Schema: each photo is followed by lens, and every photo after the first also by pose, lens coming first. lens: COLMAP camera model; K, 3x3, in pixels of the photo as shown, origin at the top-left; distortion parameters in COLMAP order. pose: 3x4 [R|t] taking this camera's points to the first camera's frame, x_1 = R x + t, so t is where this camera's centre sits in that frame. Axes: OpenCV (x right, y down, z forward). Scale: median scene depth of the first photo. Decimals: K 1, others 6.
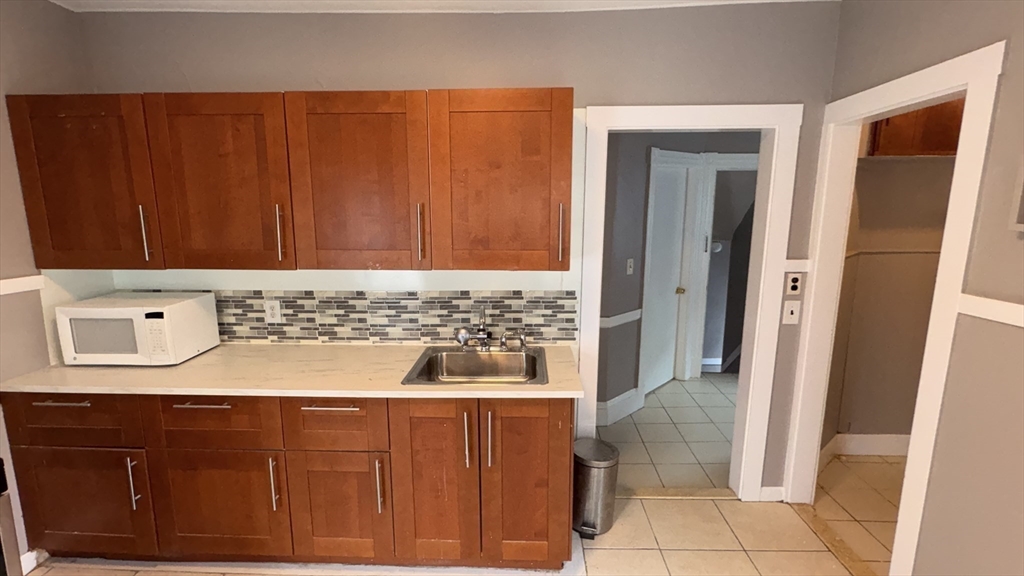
lens RADIAL K [[478.0, 0, 515.0], [0, 478.0, 287.6], [0, 0, 1]] dist [0.002247, 0.000571]
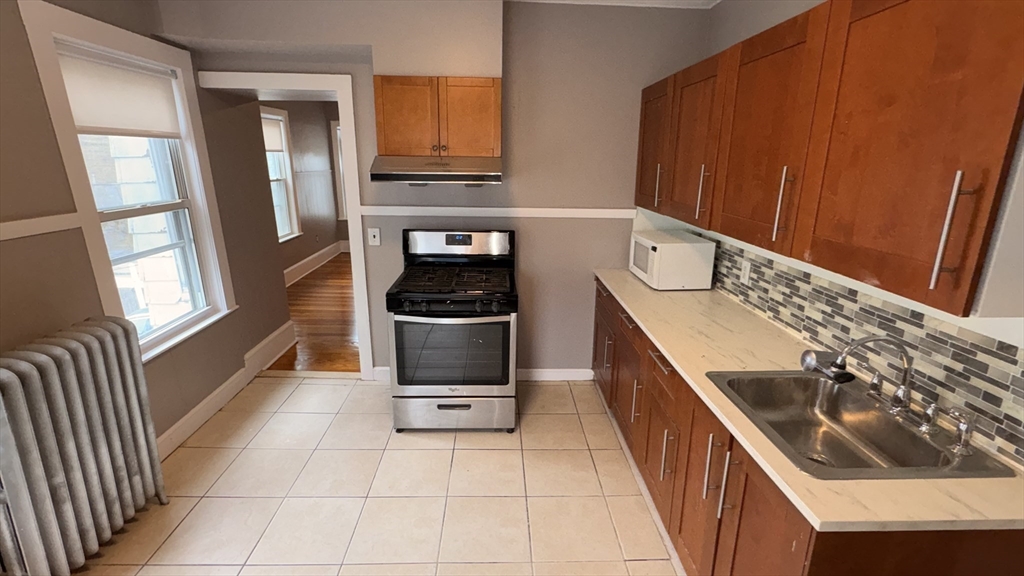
lens RADIAL K [[478.0, 0, 513.2], [0, 478.0, 287.9], [0, 0, 1]] dist [0.002247, 0.000571]
pose [[0.050141, 0.262018, -0.963759, 0.444675], [-0.166966, 0.953592, 0.250567, -0.088714], [0.984687, 0.148351, 0.091562, 0.432797]]
